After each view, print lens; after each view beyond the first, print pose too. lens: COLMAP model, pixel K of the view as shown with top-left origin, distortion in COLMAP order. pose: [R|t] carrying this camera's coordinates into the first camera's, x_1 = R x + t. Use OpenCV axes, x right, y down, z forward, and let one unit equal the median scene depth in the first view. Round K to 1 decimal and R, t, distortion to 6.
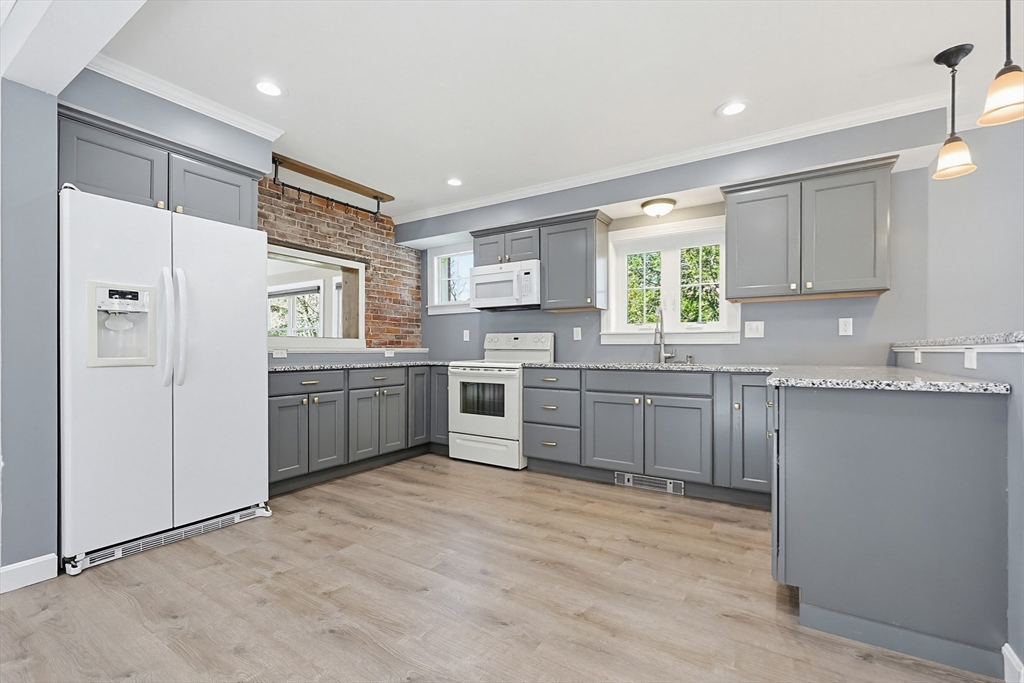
lens RADIAL K [[443.8, 0, 513.5], [0, 443.8, 351.4], [0, 0, 1]] dist [0.001497, -0.000436]
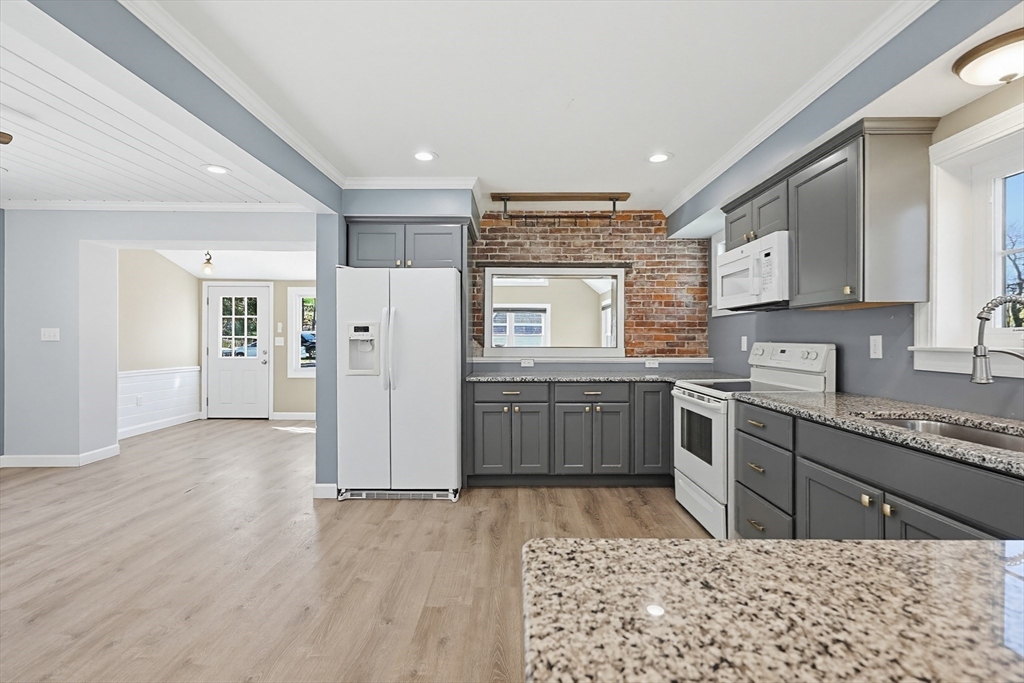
lens RADIAL K [[443.8, 0, 516.8], [0, 443.8, 340.8], [0, 0, 1]] dist [0.001497, -0.000436]
pose [[0.538215, 0.002477, -0.842804, 0.420366], [-0.003687, 0.999993, 0.000585, -0.052640], [0.842800, 0.002793, 0.538220, 0.366689]]
